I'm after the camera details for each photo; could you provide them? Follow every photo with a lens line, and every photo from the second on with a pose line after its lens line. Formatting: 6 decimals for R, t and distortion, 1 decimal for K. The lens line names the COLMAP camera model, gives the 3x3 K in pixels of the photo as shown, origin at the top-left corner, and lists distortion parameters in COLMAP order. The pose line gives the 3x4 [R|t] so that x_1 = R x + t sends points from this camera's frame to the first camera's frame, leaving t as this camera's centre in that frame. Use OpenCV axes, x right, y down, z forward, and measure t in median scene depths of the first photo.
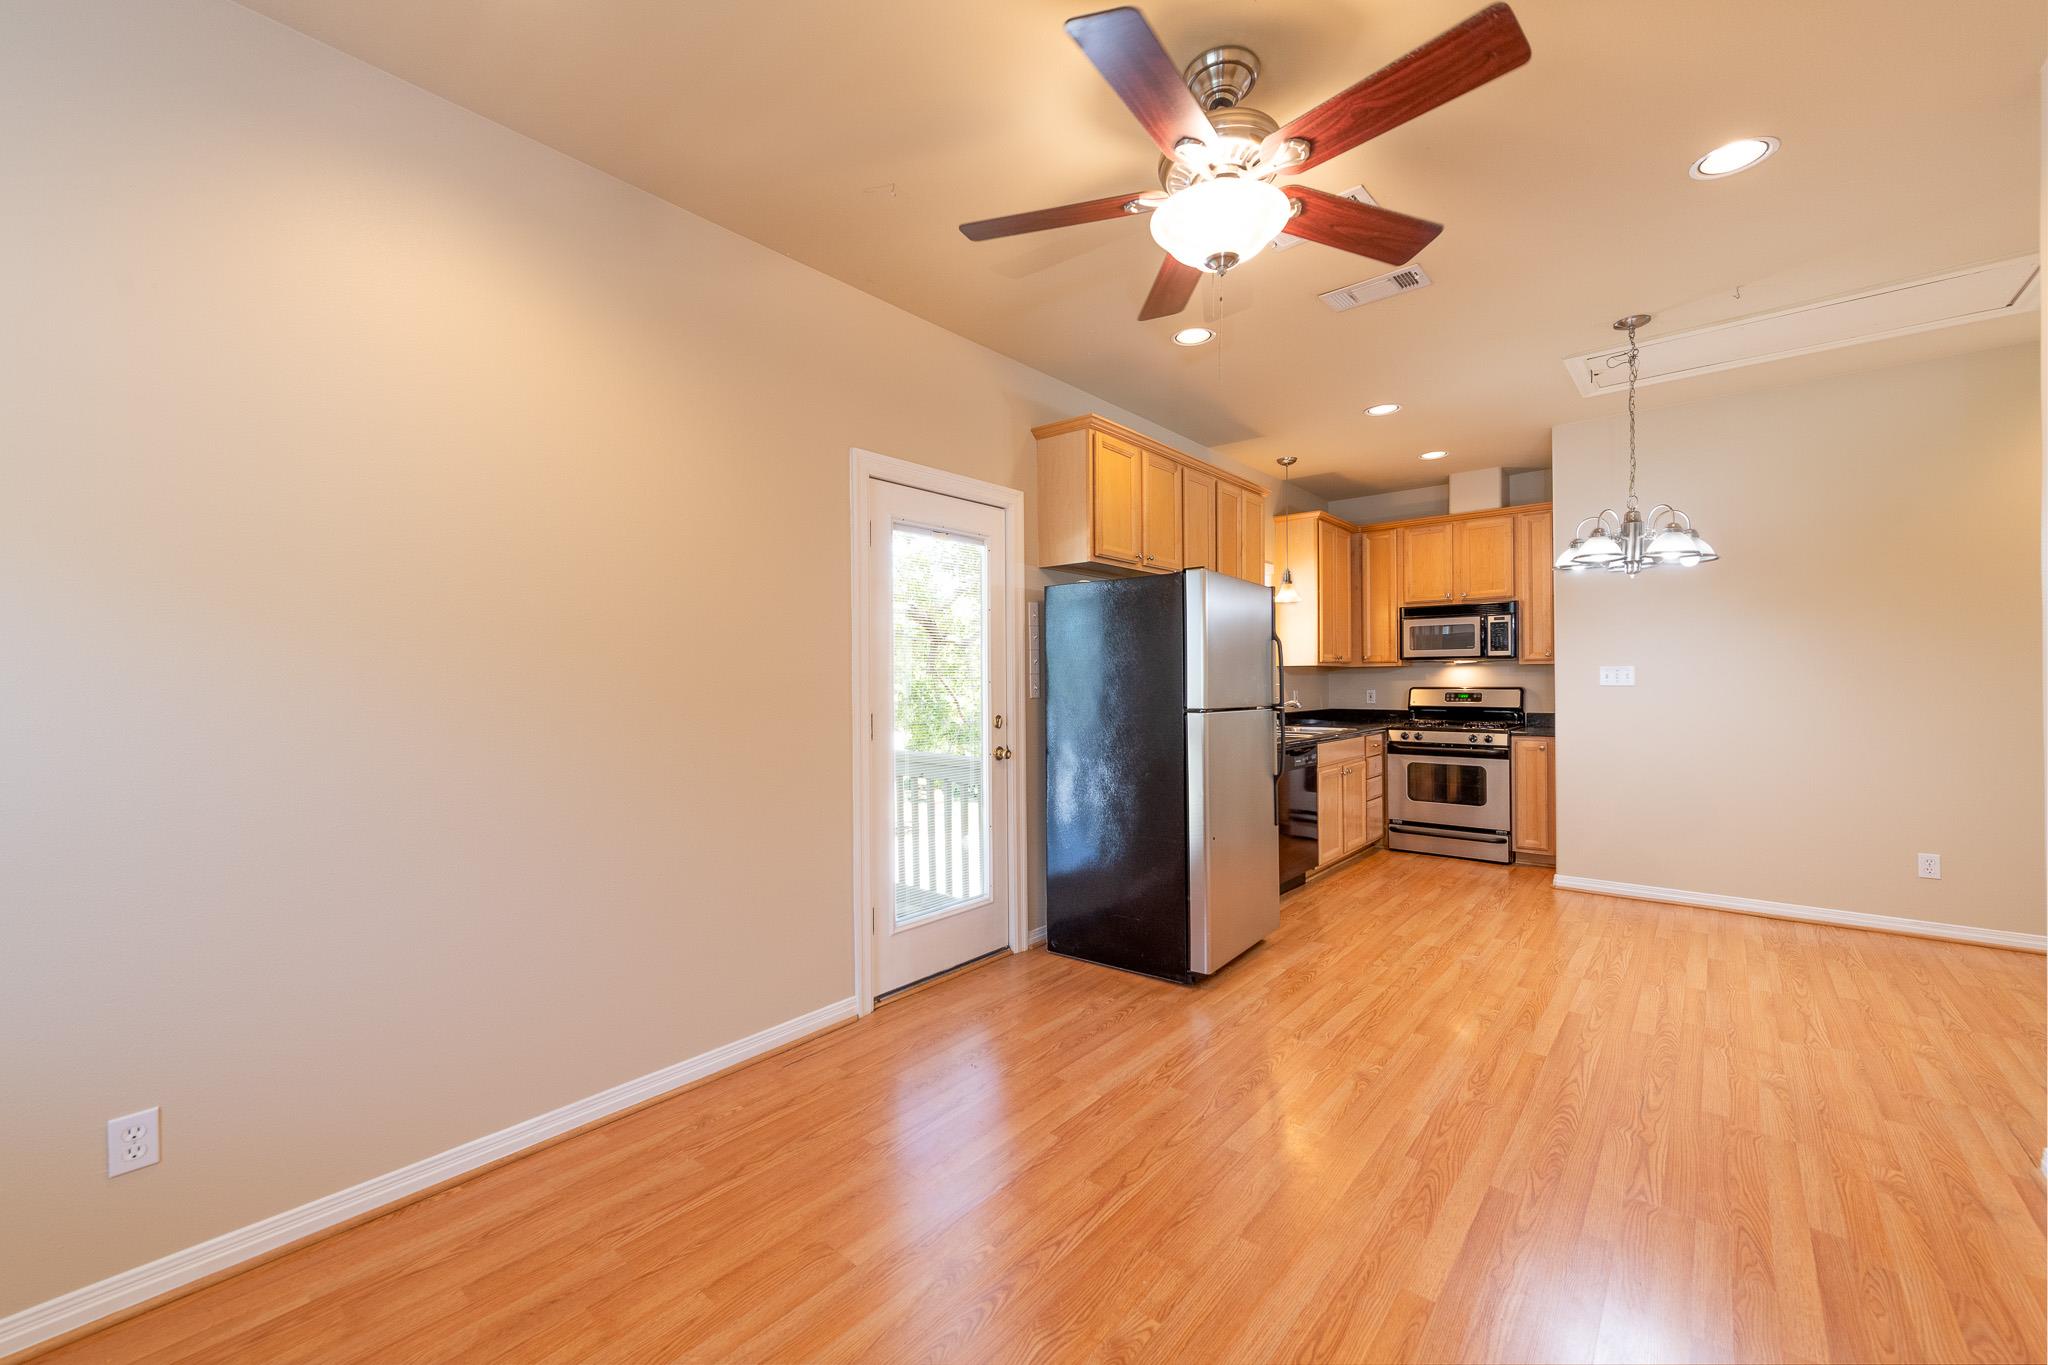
lens RADIAL K [[821.6, 0, 989.9], [0, 821.6, 681.2], [0, 0, 1]] dist [0.003174, -0.000344]
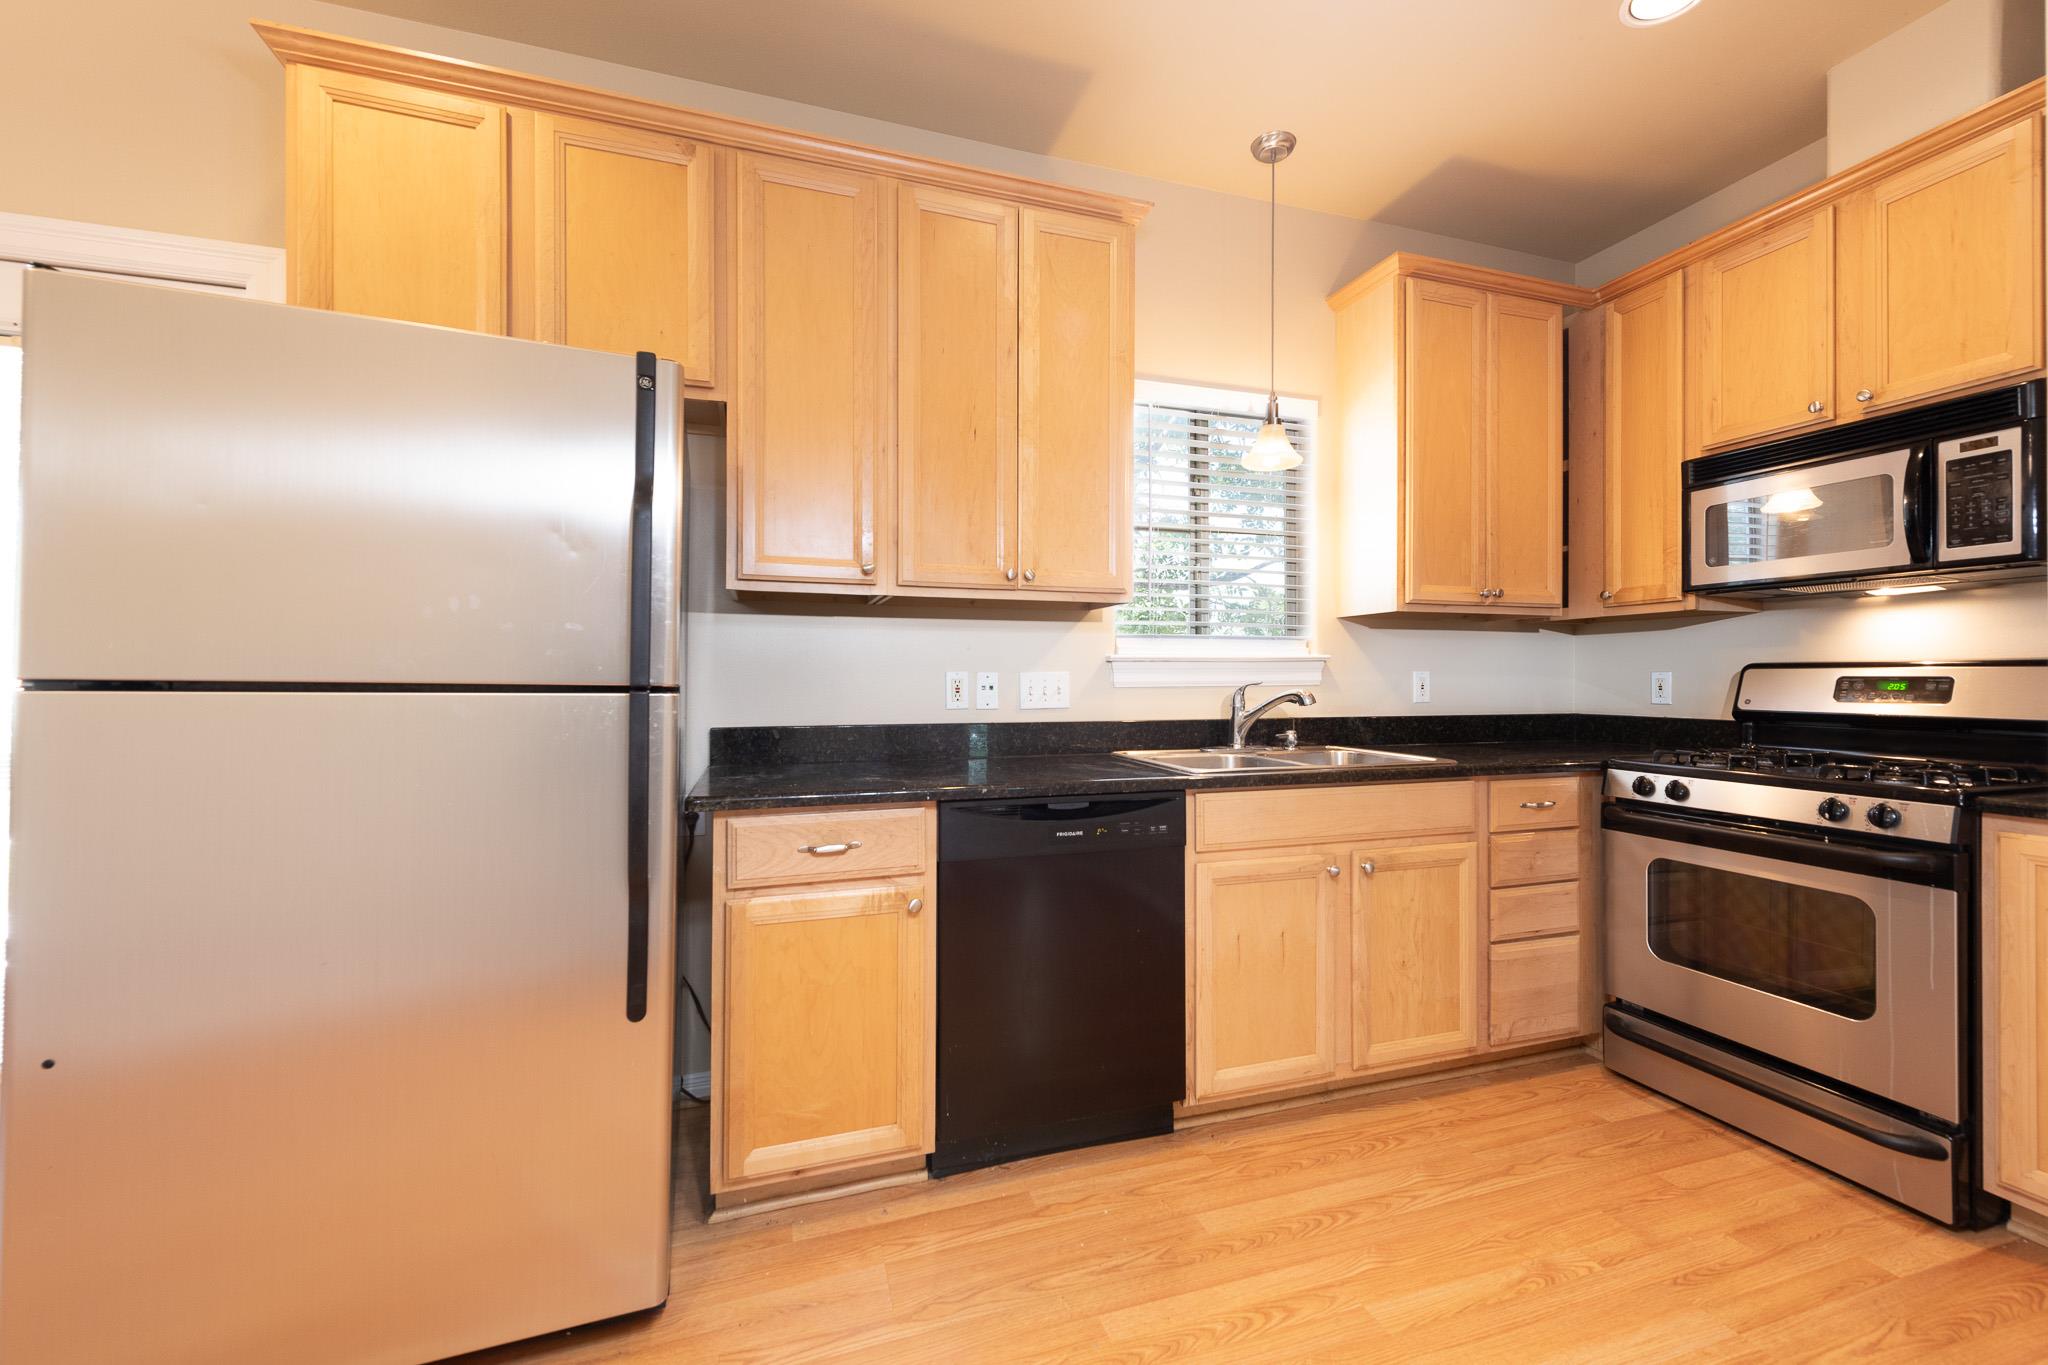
lens RADIAL K [[821.6, 0, 1037.7], [0, 821.6, 677.6], [0, 0, 1]] dist [0.003174, -0.000344]
pose [[0.865245, 0.008807, -0.501273, 0.456679], [-0.006343, 0.999958, 0.006620, 0.015042], [0.501310, -0.002549, 0.865264, 0.529115]]
